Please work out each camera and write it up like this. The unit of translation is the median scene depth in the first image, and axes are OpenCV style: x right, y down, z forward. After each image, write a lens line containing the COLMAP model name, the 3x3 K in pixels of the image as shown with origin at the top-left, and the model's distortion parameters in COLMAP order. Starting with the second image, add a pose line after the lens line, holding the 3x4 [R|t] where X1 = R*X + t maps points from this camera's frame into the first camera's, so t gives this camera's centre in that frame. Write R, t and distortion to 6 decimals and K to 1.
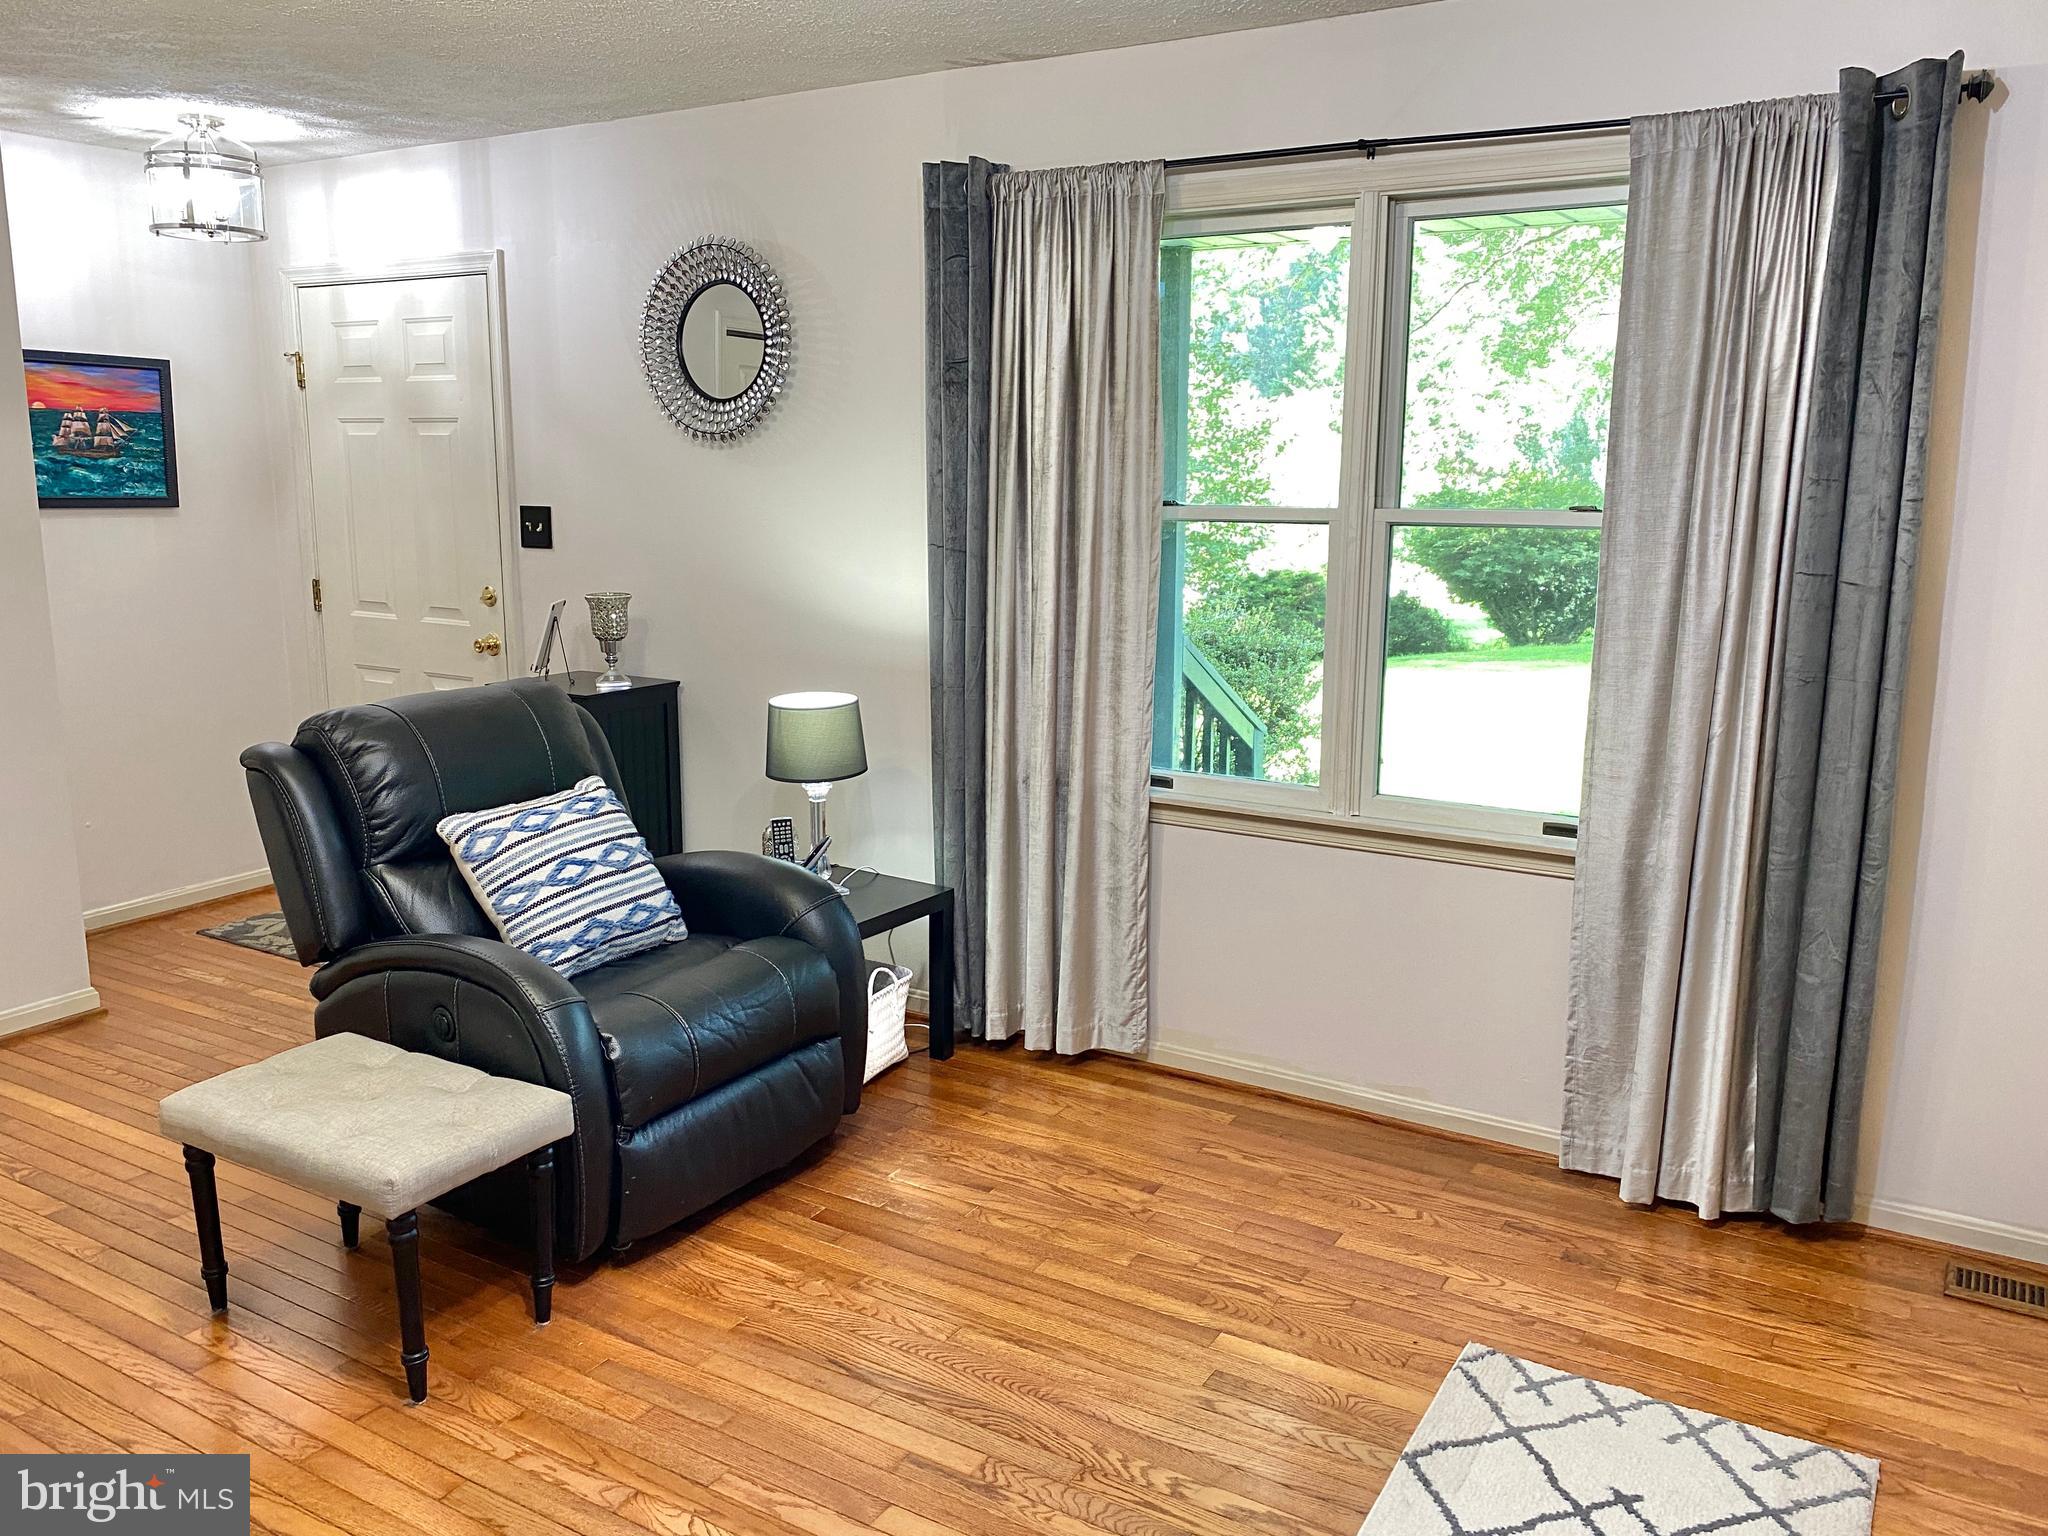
lens RADIAL K [[1562.9, 0, 1054.4], [0, 1562.9, 748.5], [0, 0, 1]] dist [0.040862, -0.045386]
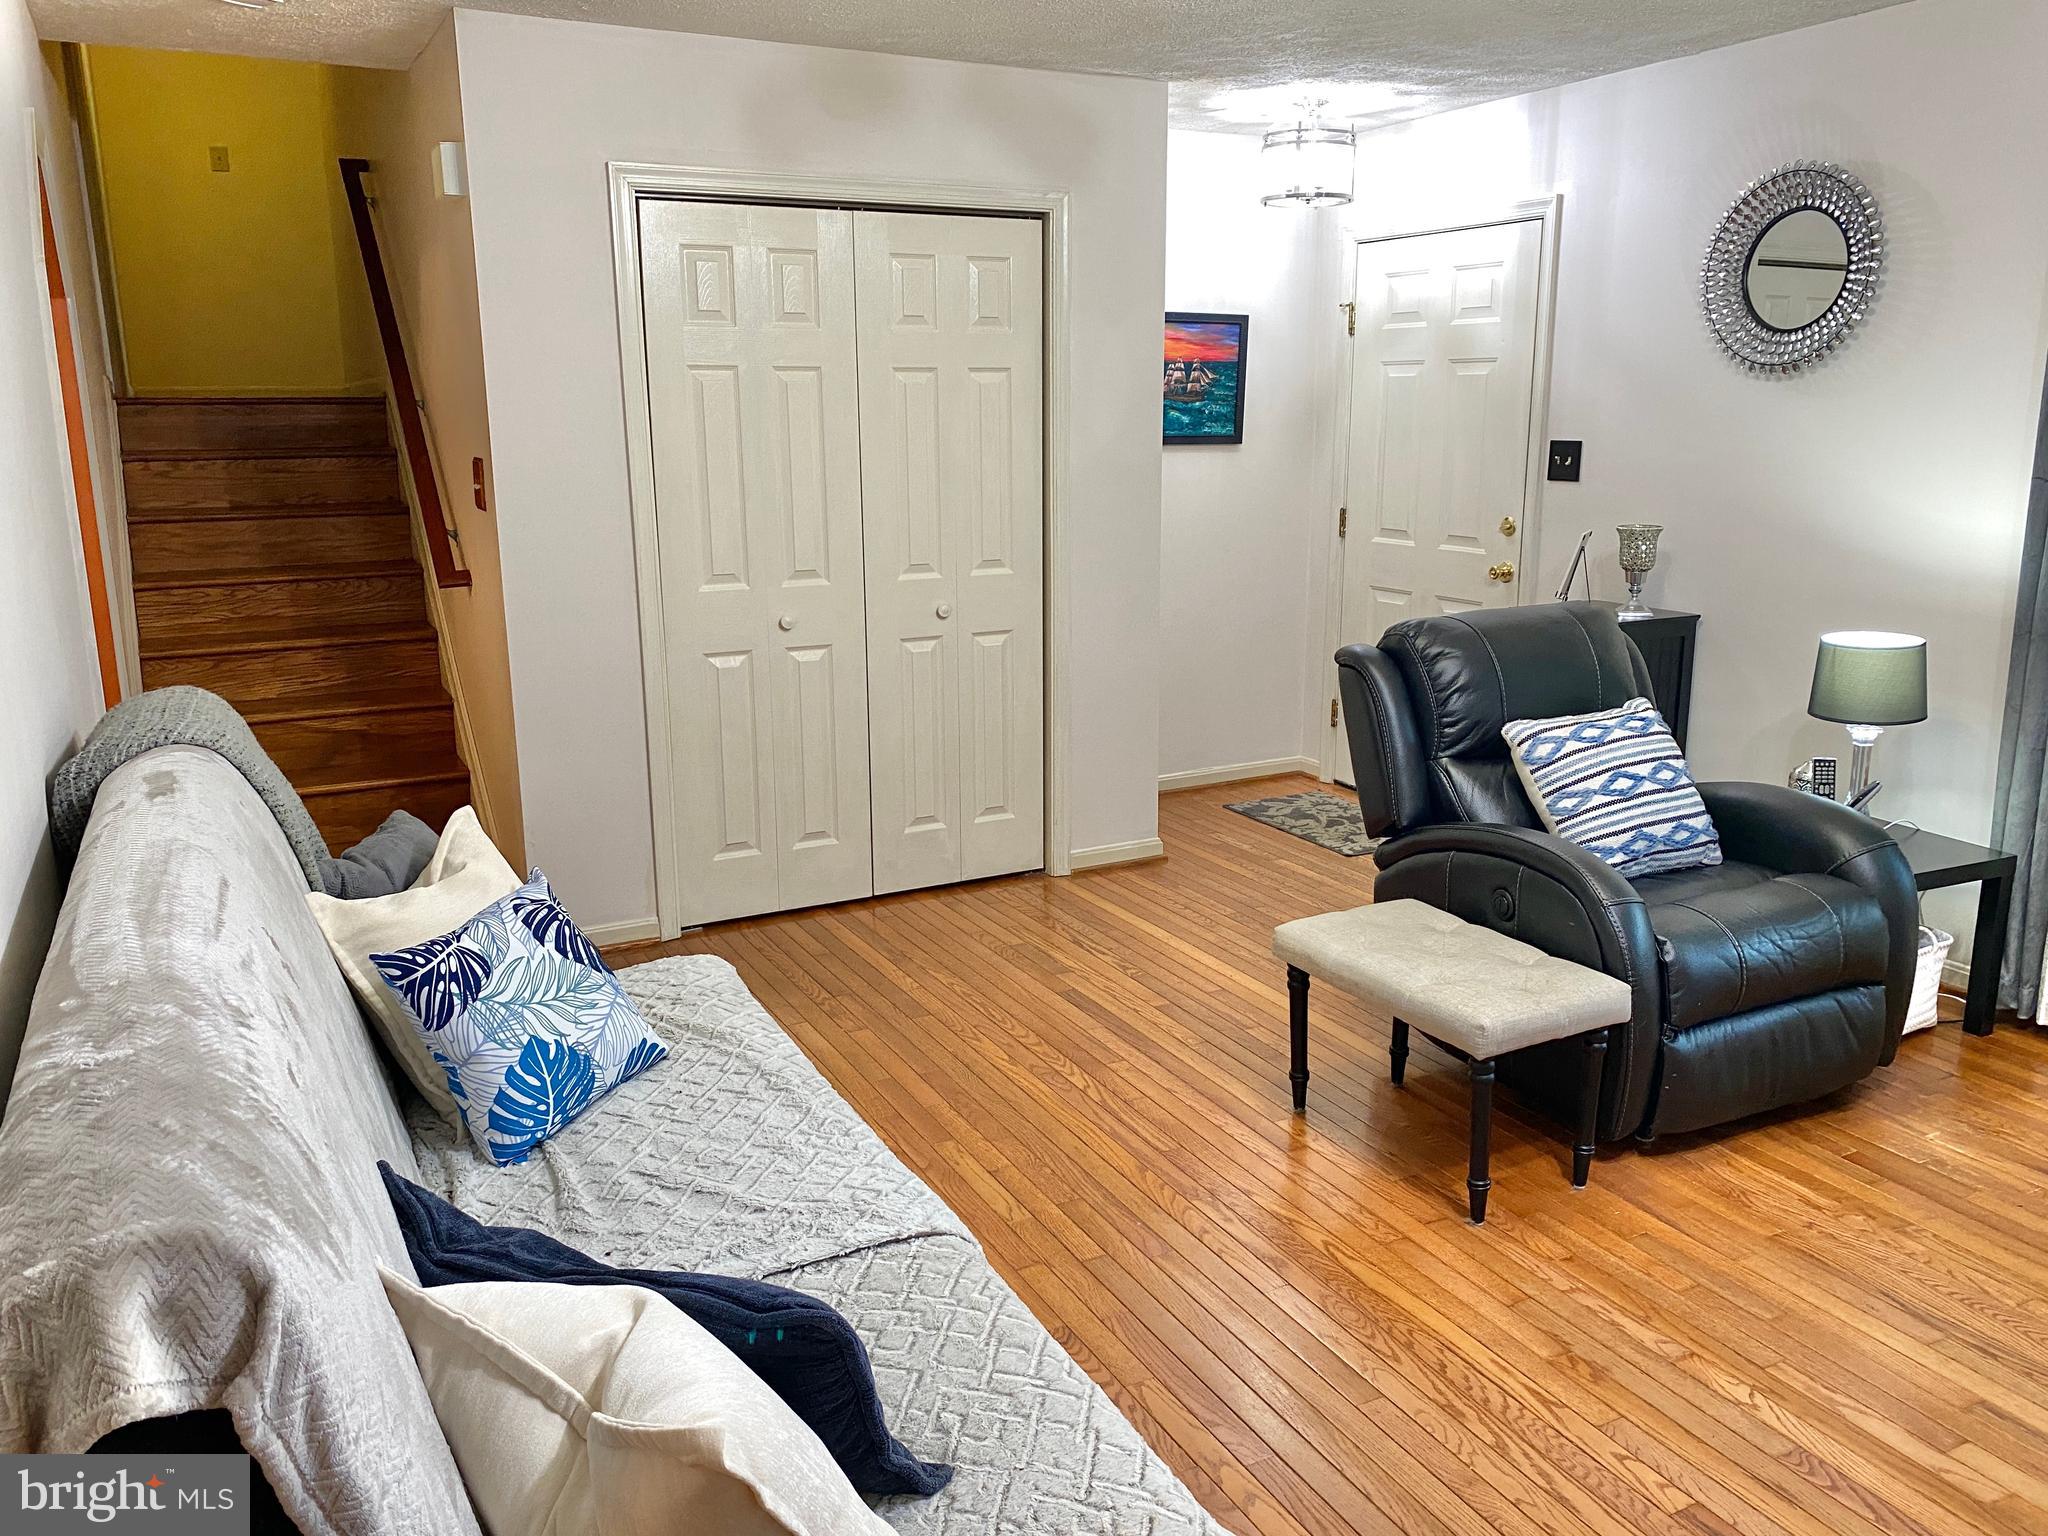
lens RADIAL K [[1562.9, 0, 1023.2], [0, 1562.9, 756.5], [0, 0, 1]] dist [0.040862, -0.045386]
pose [[0.851397, 0.105680, -0.513766, -0.093075], [-0.084957, 0.994343, 0.063745, 0.022758], [0.517596, -0.010625, 0.855559, -0.102972]]
